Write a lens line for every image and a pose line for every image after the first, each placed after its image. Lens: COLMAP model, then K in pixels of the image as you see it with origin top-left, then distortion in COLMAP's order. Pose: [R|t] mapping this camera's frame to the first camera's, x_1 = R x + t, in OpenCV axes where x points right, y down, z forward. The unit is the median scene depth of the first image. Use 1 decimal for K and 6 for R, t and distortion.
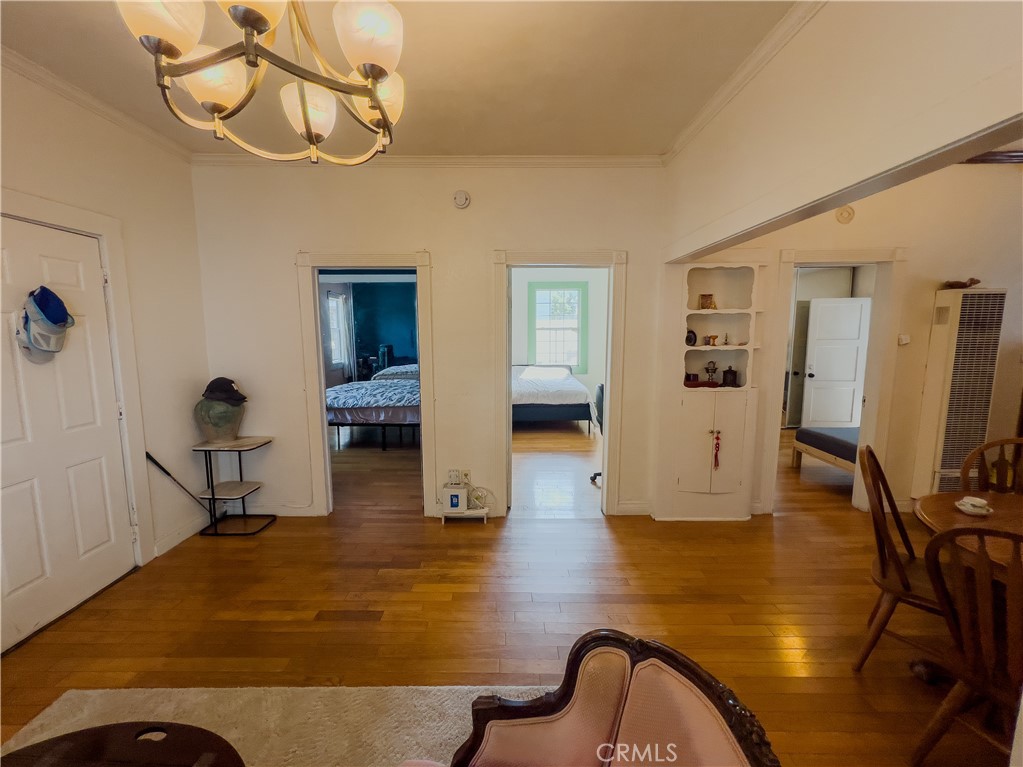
lens RADIAL K [[419.6, 0, 508.9], [0, 419.6, 381.1], [0, 0, 1]] dist [0.000148, 0.000083]
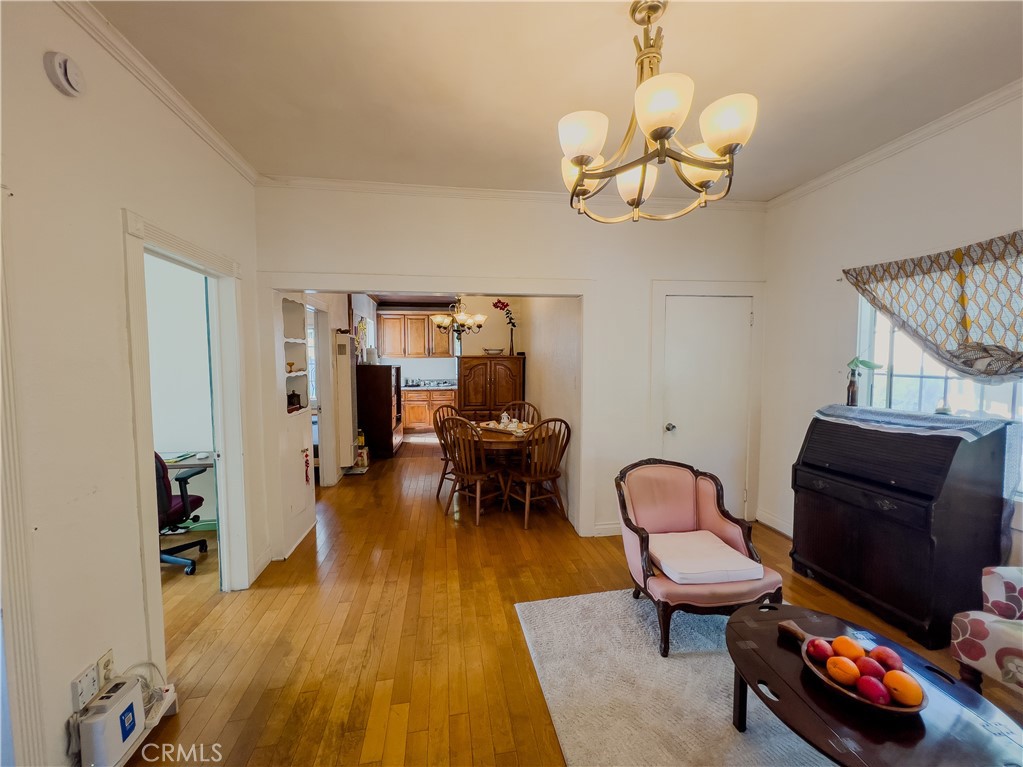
lens RADIAL K [[419.6, 0, 511.4], [0, 419.6, 384.3], [0, 0, 1]] dist [0.000148, 0.000083]
pose [[-0.166549, -0.057695, 0.984344, -0.680664], [0.124571, 0.989057, 0.079048, -0.070168], [-0.978133, 0.135786, -0.157540, 0.654161]]
